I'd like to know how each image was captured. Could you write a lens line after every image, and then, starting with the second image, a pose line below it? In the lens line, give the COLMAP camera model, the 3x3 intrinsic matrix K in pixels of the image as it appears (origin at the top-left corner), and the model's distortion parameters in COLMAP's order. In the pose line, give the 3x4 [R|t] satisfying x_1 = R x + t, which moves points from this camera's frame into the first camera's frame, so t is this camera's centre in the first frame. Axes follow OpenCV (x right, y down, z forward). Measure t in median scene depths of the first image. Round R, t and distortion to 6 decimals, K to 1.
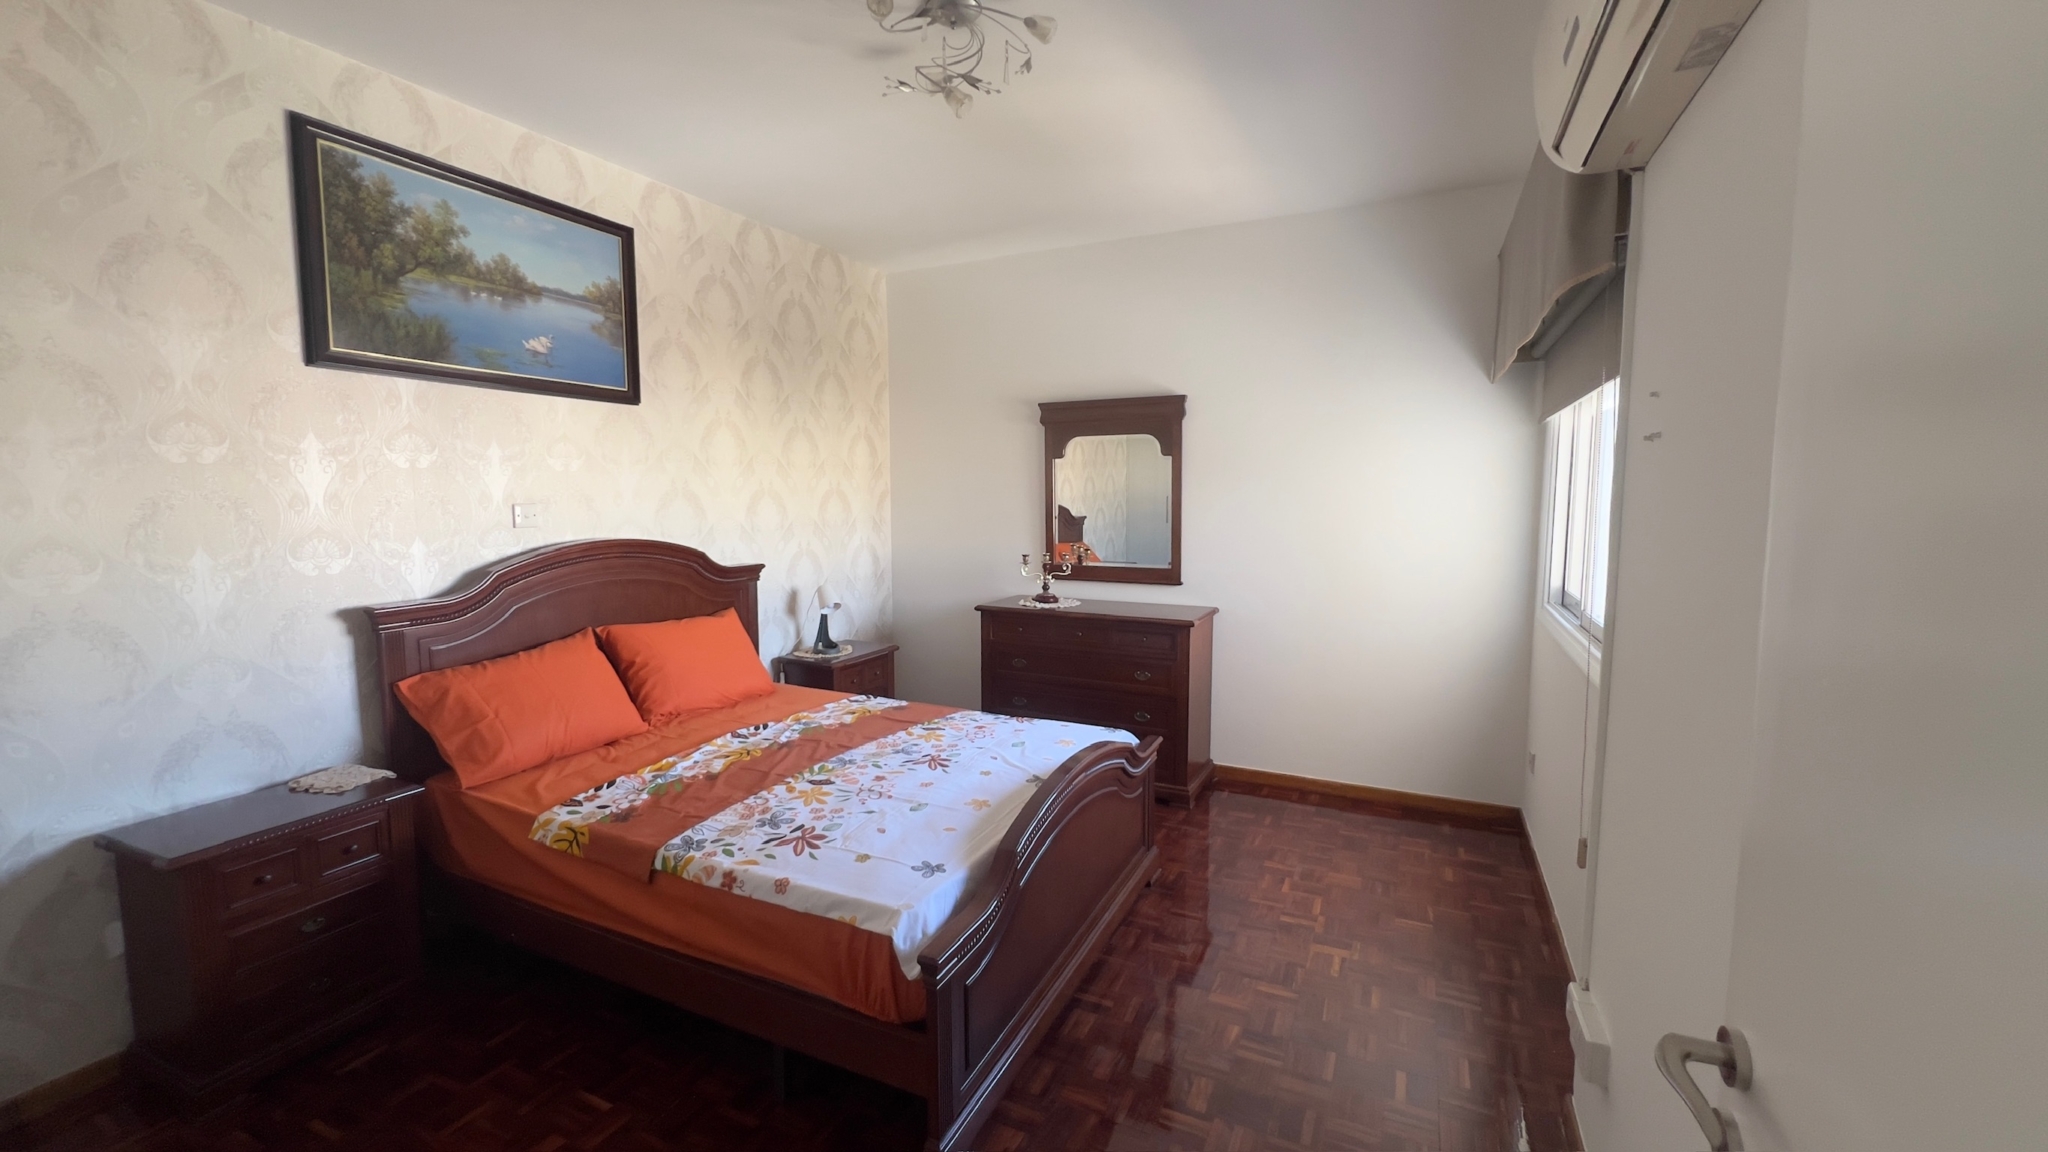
lens RADIAL K [[818.6, 0, 1019.2], [0, 818.6, 571.2], [0, 0, 1]] dist [-0.001481, -0.000014]
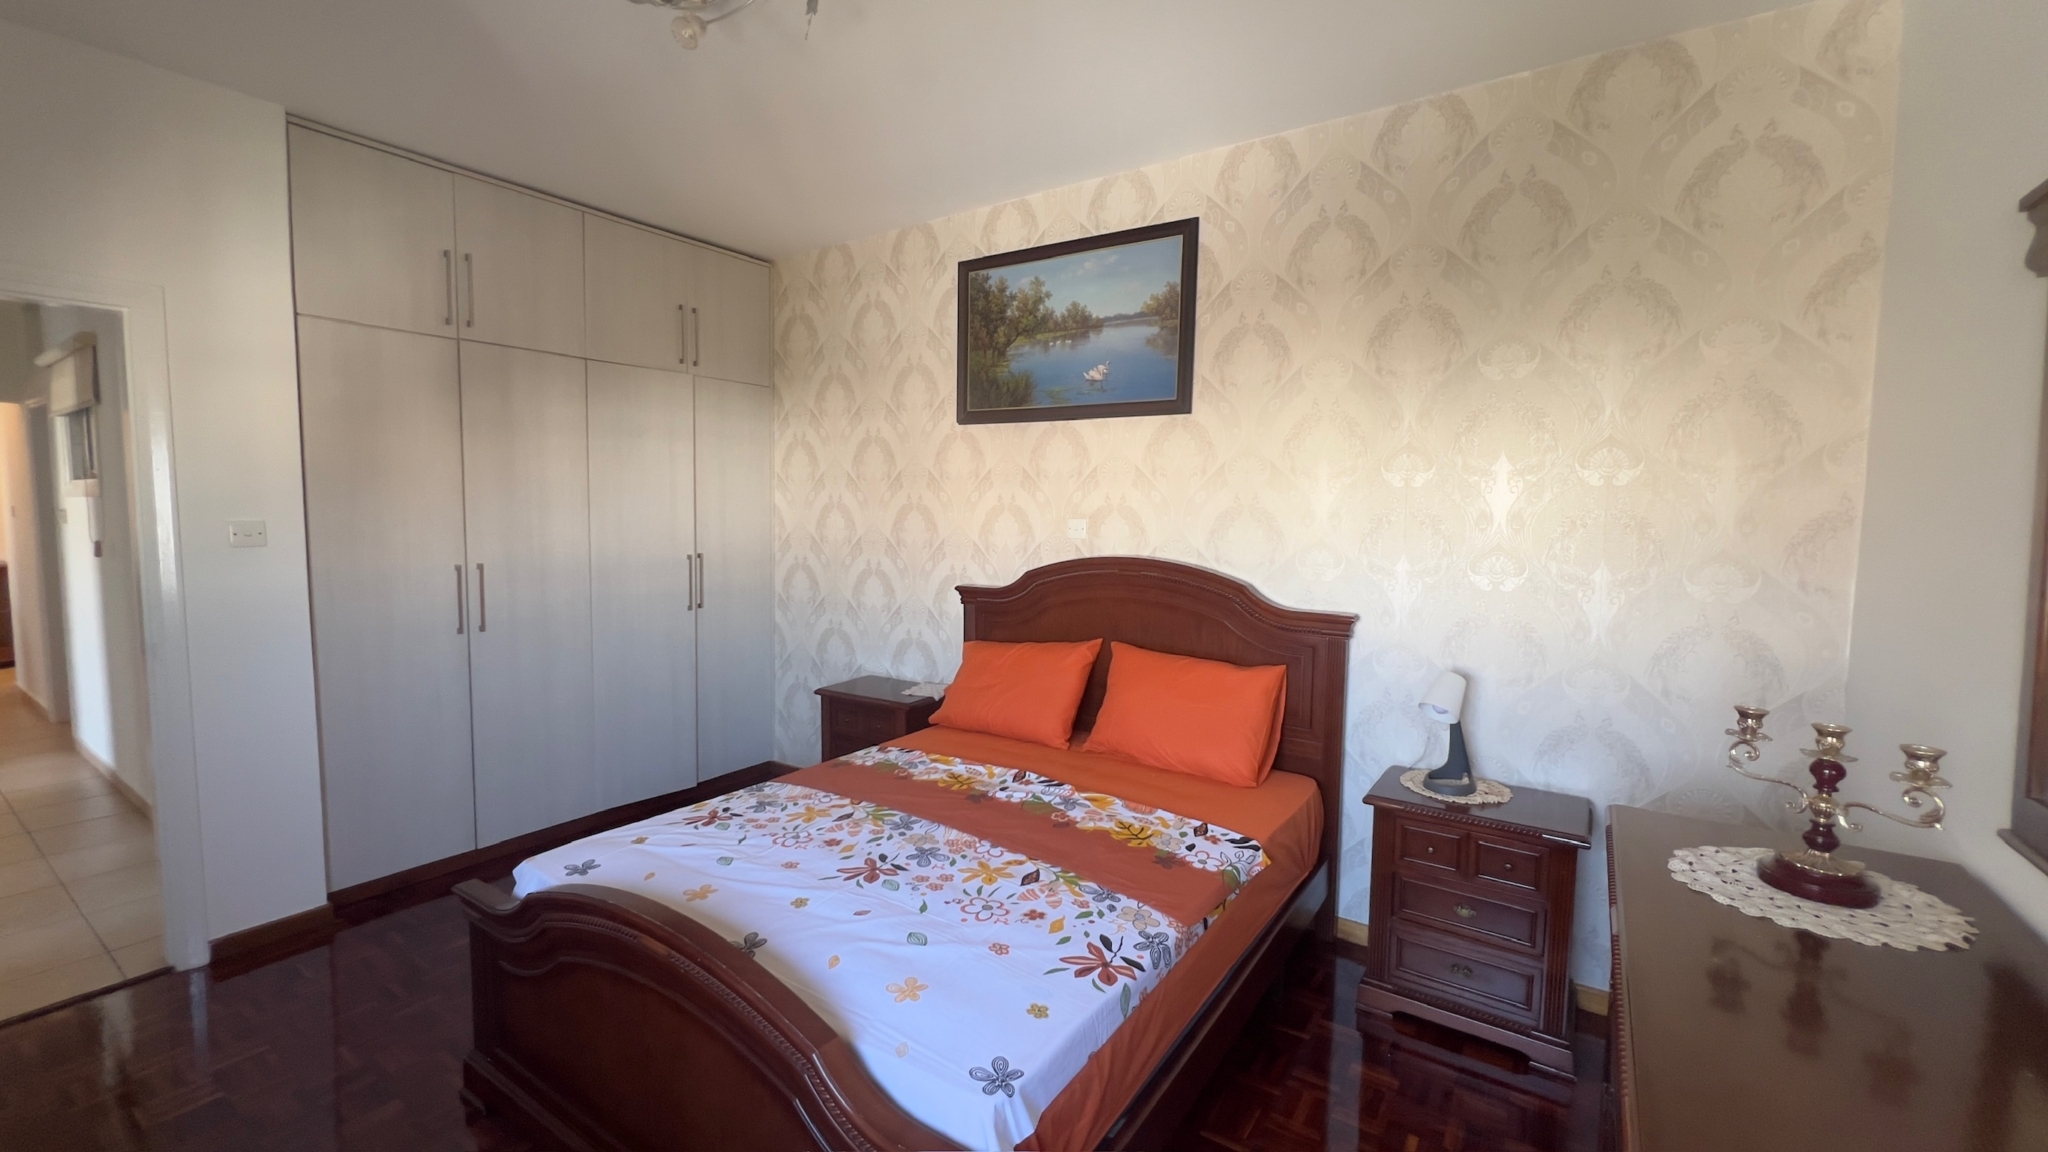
lens RADIAL K [[818.6, 0, 1019.2], [0, 818.6, 571.2], [0, 0, 1]] dist [-0.001481, -0.000014]
pose [[-0.145743, 0.079410, -0.986130, 0.523203], [-0.106873, 0.989677, 0.095490, -0.108145], [0.983533, 0.119308, -0.135752, 1.074262]]
